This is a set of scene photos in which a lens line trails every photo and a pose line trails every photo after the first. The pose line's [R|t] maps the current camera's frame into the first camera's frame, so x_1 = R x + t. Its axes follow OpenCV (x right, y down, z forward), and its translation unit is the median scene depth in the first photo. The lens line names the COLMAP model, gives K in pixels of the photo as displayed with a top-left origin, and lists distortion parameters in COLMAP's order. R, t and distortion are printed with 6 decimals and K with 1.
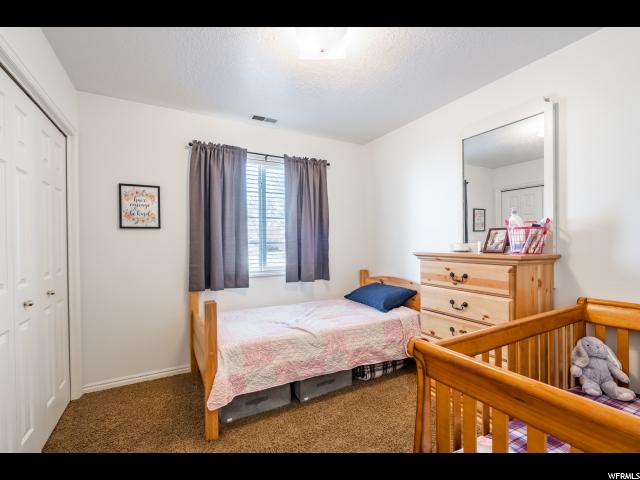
lens RADIAL K [[286.9, 0, 321.8], [0, 286.9, 244.5], [0, 0, 1]] dist [-0.003661, 0.000424]
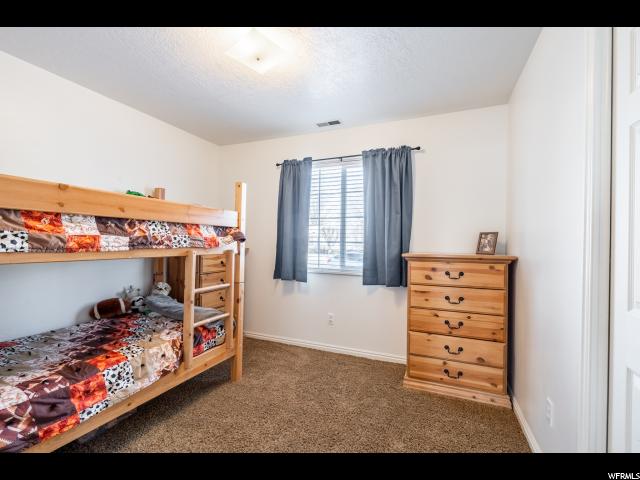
lens RADIAL K [[286.9, 0, 320.1], [0, 286.9, 235.8], [0, 0, 1]] dist [-0.003661, 0.000424]
pose [[0.602320, -0.003145, -0.798248, 0.553705], [-0.018887, 0.999656, -0.018190, -0.007871], [0.798031, 0.026033, 0.602054, 0.311554]]
